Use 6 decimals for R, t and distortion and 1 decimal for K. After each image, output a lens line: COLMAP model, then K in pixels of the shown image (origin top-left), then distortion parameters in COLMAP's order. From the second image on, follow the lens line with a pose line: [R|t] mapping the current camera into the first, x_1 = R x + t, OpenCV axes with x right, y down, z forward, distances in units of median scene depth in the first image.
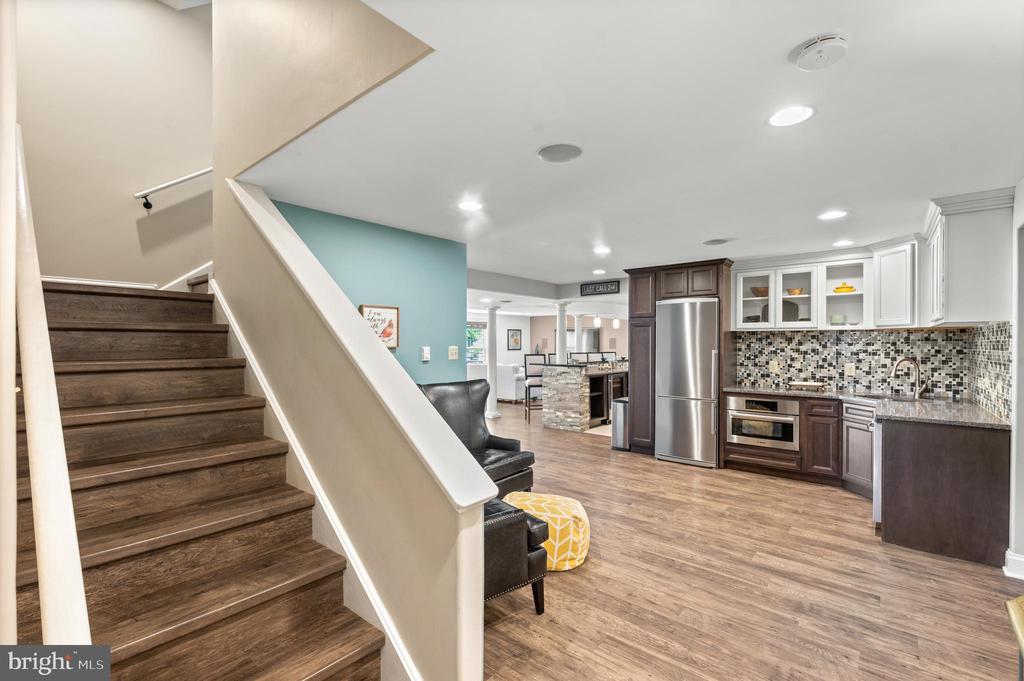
lens RADIAL K [[445.5, 0, 516.7], [0, 445.5, 343.3], [0, 0, 1]] dist [-0.001873, -0.000233]
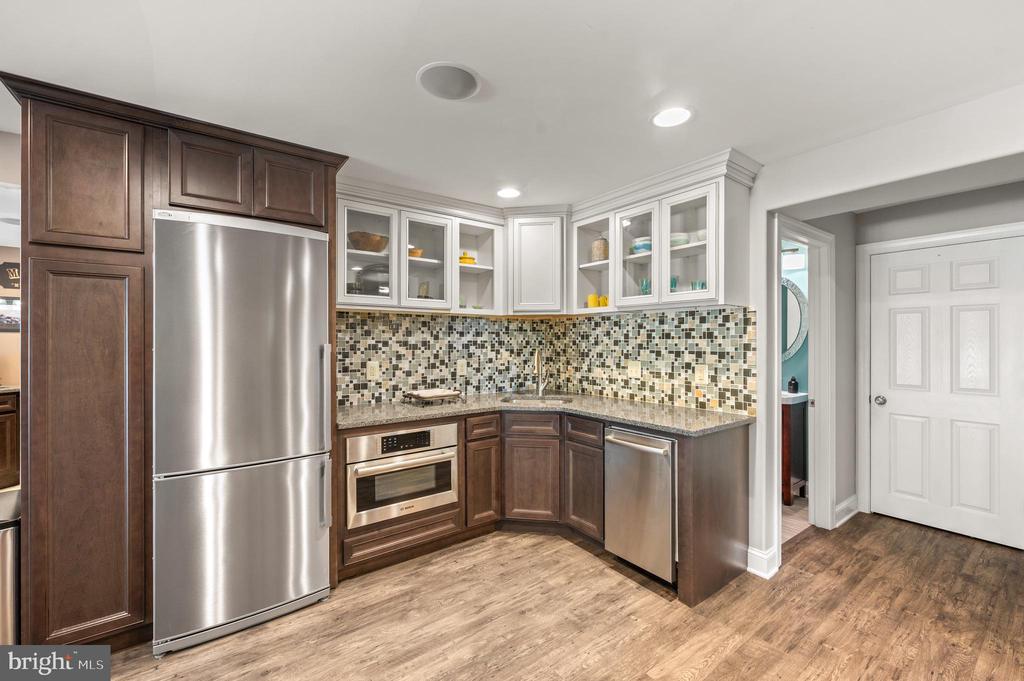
lens RADIAL K [[408.3, 0, 486.3], [0, 408.3, 339.0], [0, 0, 1]] dist [-0.000927, -0.000023]
pose [[0.243312, 0.001759, 0.969946, 0.074047], [0.001703, 0.999996, -0.002240, 0.011625], [-0.969946, 0.002197, 0.243308, 0.783525]]
